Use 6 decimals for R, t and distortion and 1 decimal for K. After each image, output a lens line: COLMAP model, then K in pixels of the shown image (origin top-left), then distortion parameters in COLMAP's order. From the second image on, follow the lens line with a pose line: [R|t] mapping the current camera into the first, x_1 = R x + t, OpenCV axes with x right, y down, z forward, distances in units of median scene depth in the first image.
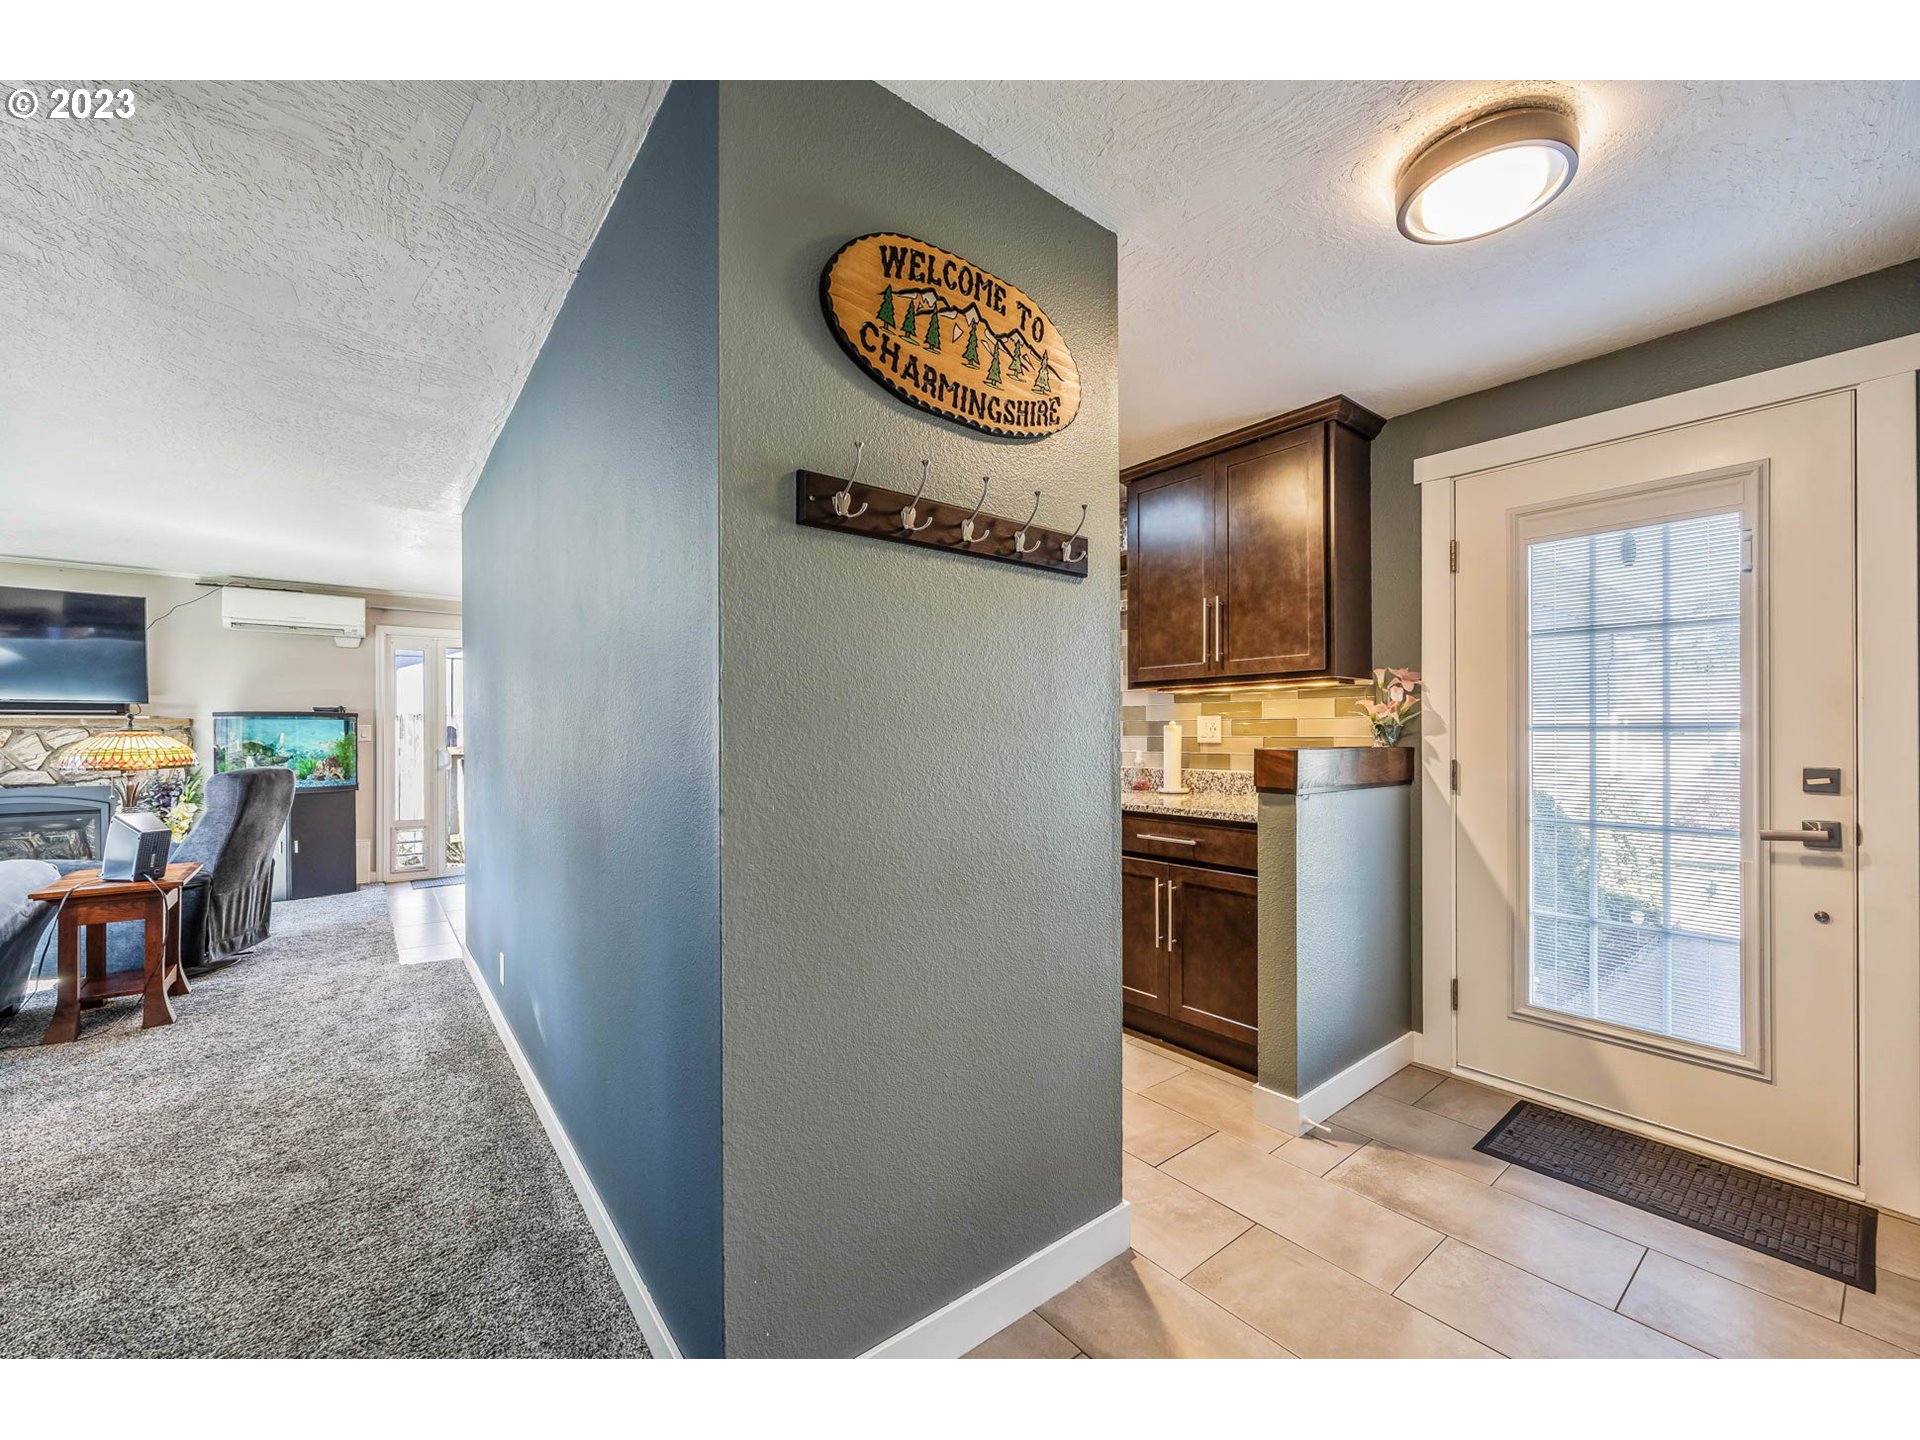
lens RADIAL K [[769.8, 0, 960.0], [0, 769.8, 720.0], [0, 0, 1]] dist [0.000575, 0.000040]
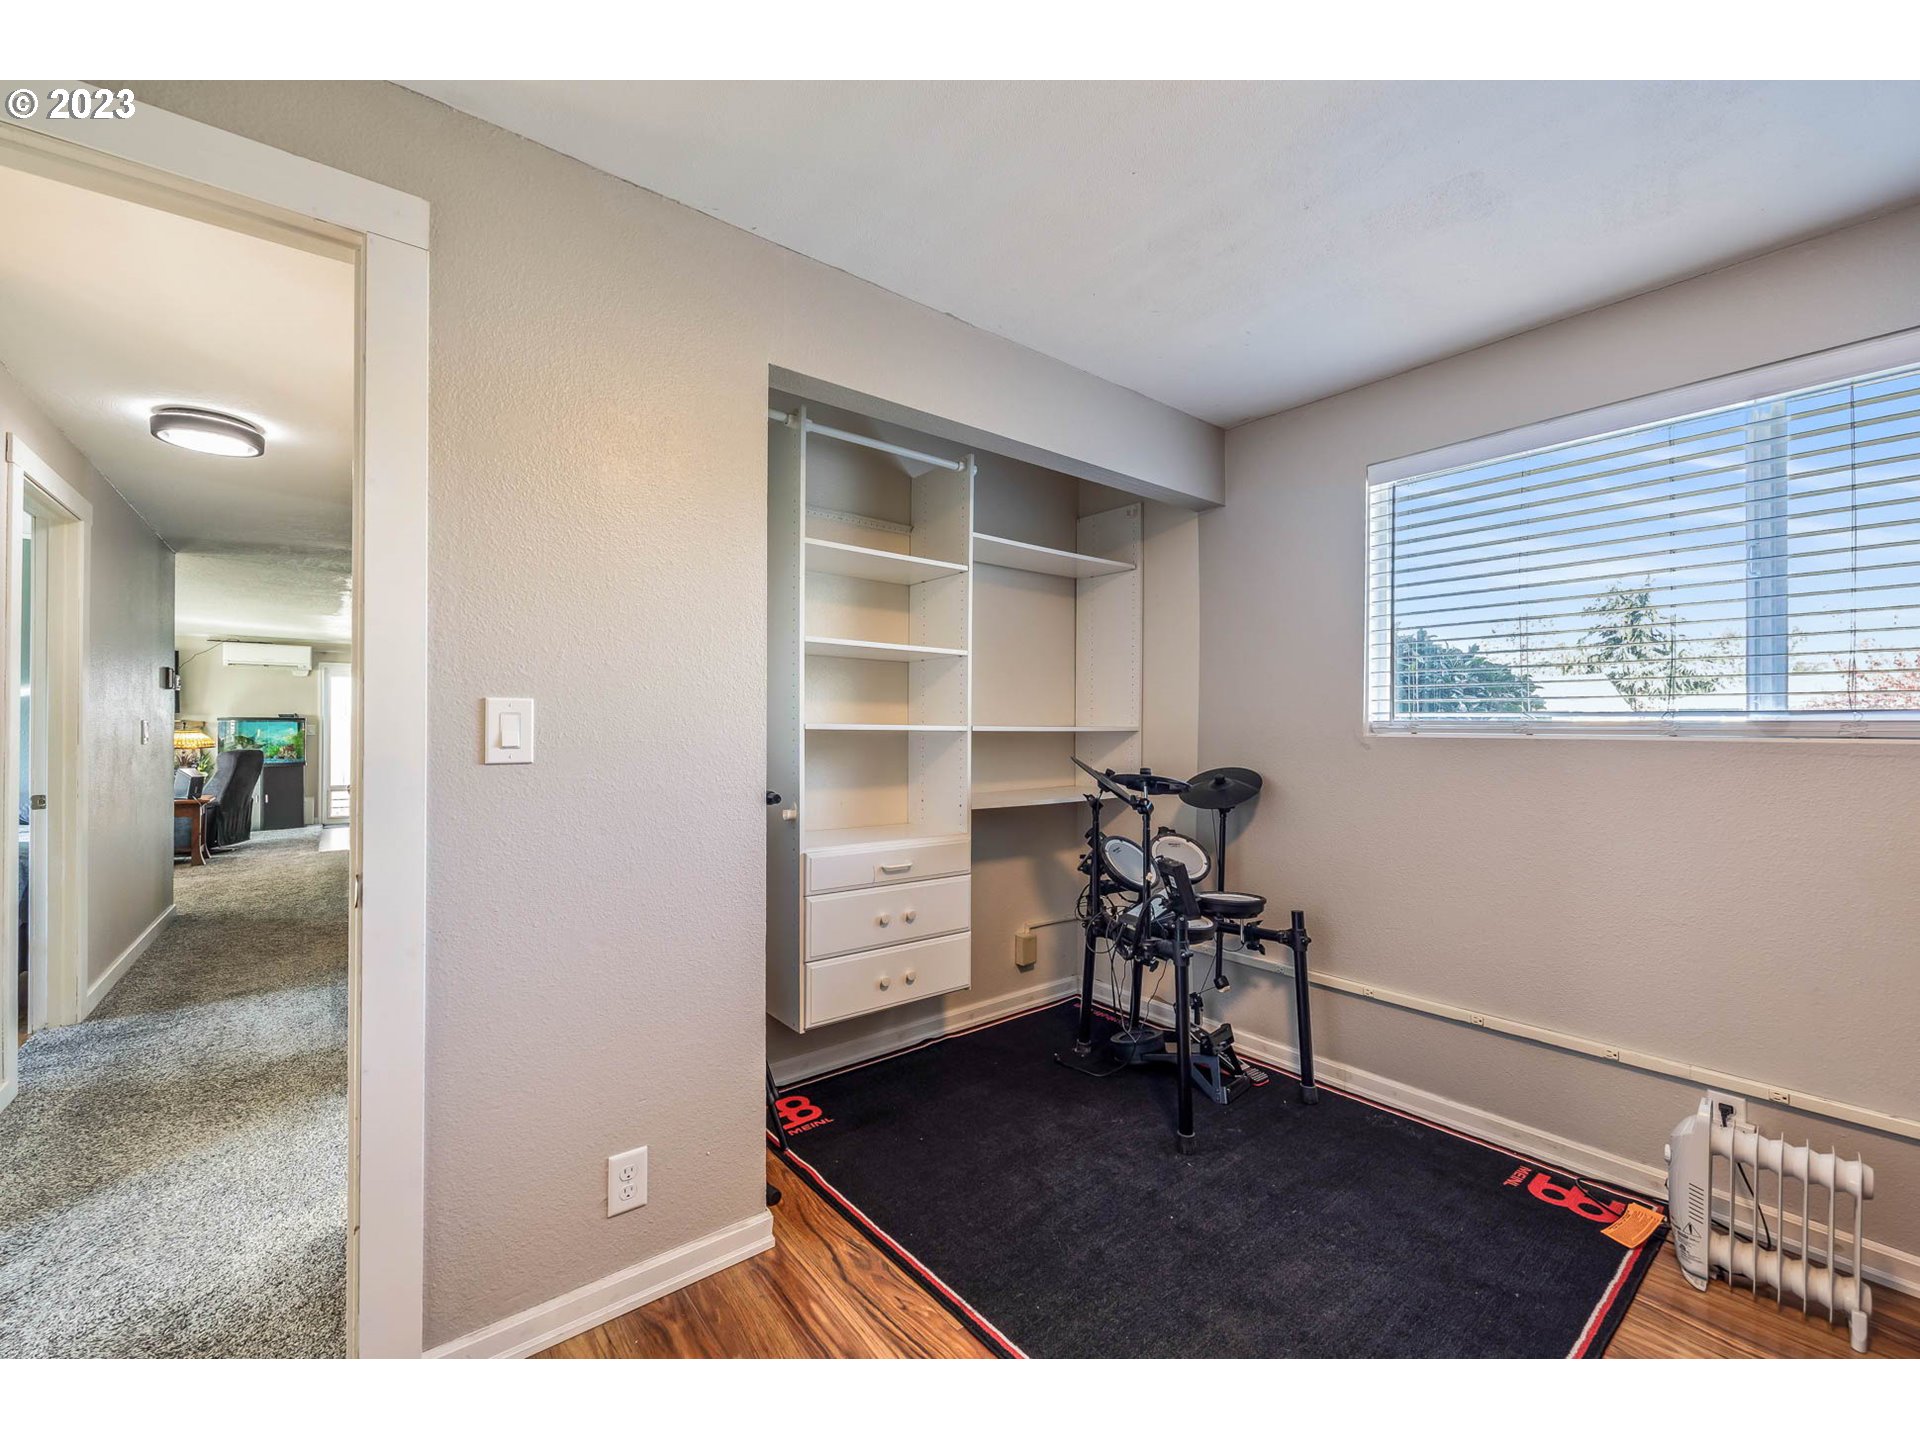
lens RADIAL K [[802.6, 0, 968.8], [0, 802.6, 713.1], [0, 0, 1]] dist [-0.001109, -0.000074]
pose [[0.999978, 0.002067, -0.006225, 0.652703], [-0.002071, 0.999998, -0.000614, -0.022177], [0.006224, 0.000626, 0.999980, -0.709503]]
